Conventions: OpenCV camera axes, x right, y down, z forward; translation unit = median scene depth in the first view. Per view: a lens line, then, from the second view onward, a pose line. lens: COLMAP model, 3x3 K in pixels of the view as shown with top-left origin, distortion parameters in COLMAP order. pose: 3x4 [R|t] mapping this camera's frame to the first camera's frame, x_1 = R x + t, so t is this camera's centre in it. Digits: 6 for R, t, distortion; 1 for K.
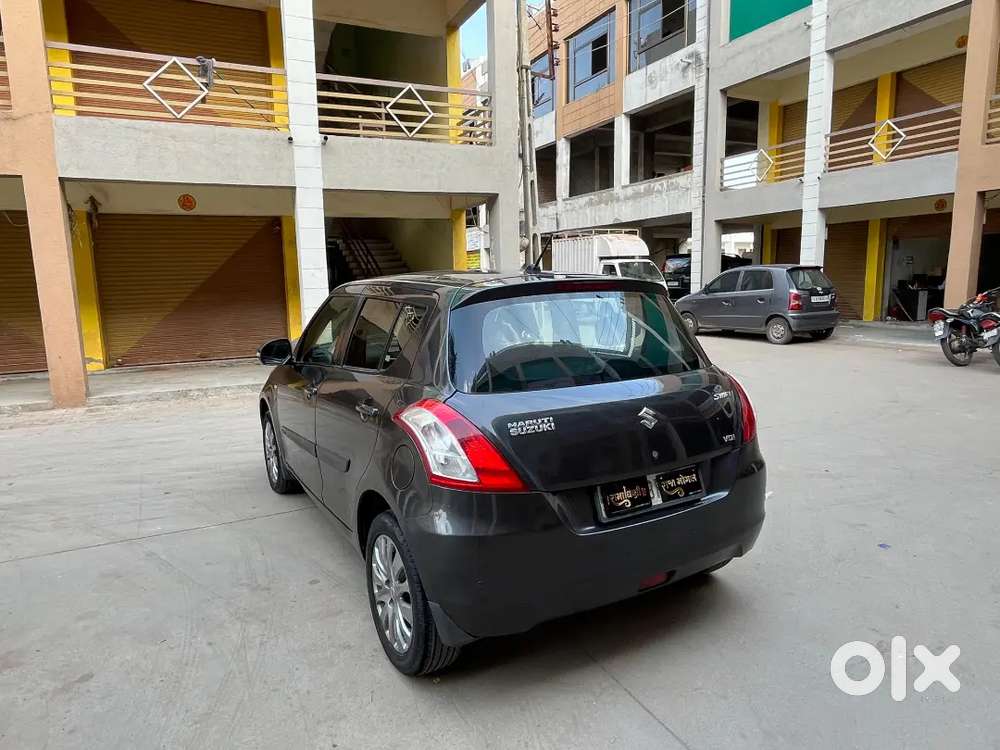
lens RADIAL K [[609.7, 0, 500.1], [0, 609.7, 373.2], [0, 0, 1]] dist [-0.010652, -0.003364]
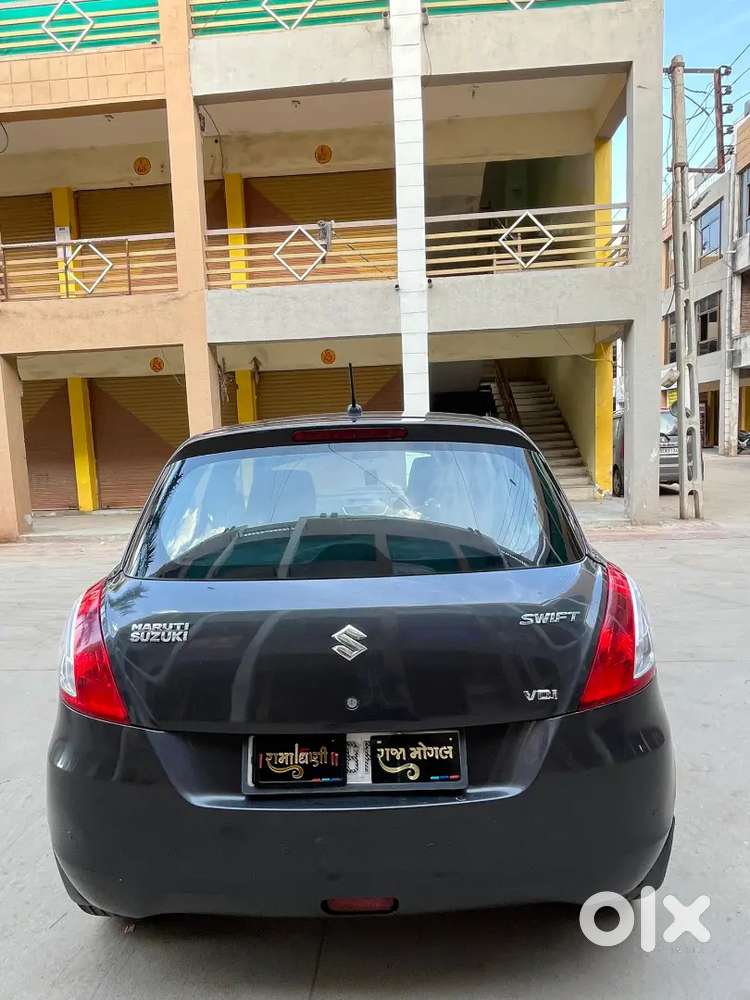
lens RADIAL K [[609.7, 0, 378.1], [0, 609.7, 506.3], [0, 0, 1]] dist [-0.010652, -0.003364]
pose [[0.868591, 0.045673, -0.493420, 0.407869], [-0.054095, 0.998532, -0.002796, -0.047352], [0.492568, 0.029120, 0.869787, 0.332431]]
